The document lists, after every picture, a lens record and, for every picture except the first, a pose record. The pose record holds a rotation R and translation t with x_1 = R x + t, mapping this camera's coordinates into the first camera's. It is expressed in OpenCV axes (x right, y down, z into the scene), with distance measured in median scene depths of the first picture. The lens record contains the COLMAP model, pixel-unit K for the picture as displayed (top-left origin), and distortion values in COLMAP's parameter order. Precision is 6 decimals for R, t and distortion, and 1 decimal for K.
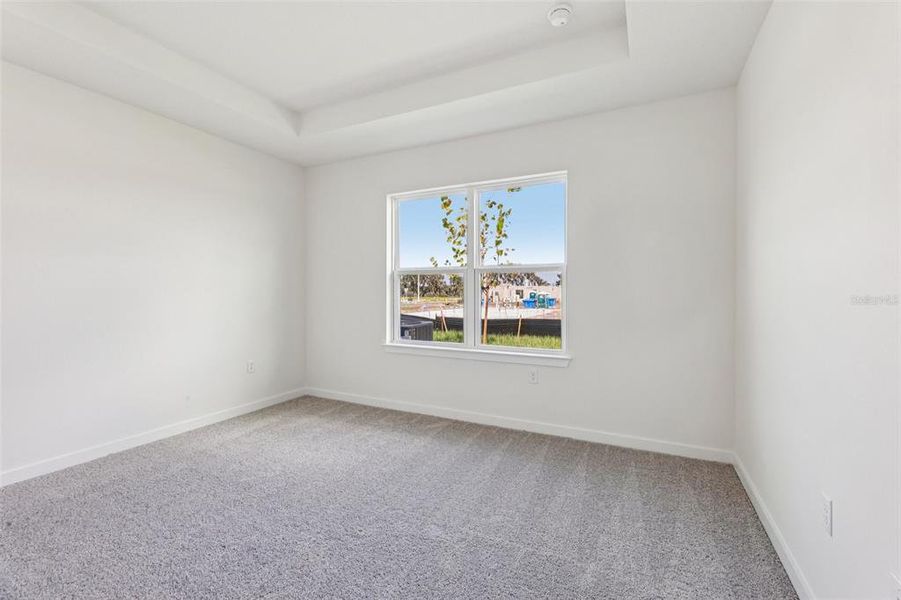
lens RADIAL K [[390.0, 0, 450.5], [0, 390.0, 293.4], [0, 0, 1]] dist [0.004540, 0.001904]
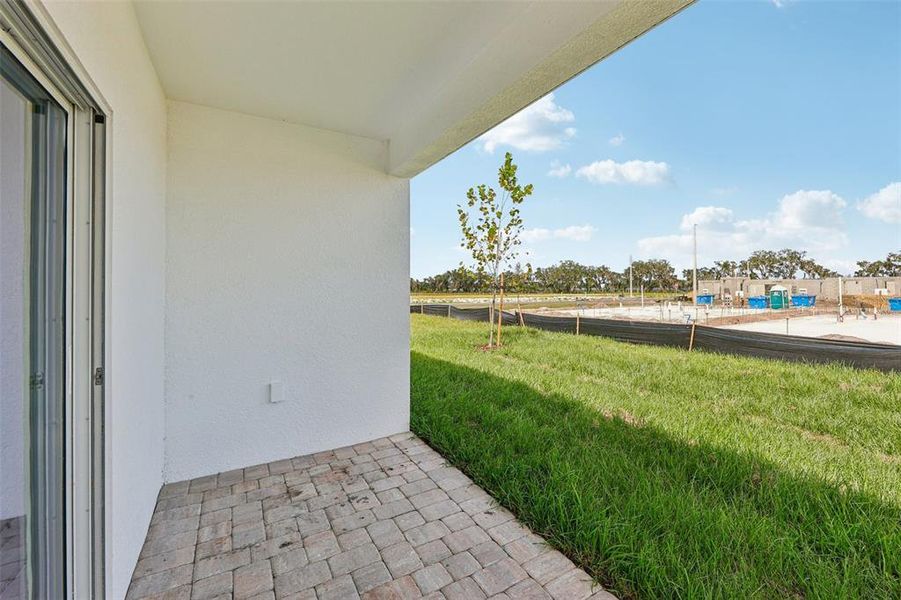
lens RADIAL K [[390.0, 0, 444.2], [0, 390.0, 285.0], [0, 0, 1]] dist [0.004540, 0.001904]
pose [[0.826269, -0.005834, -0.563245, 0.189690], [0.000868, 0.999958, -0.009084, -0.003285], [0.563275, 0.007017, 0.826240, -0.001570]]
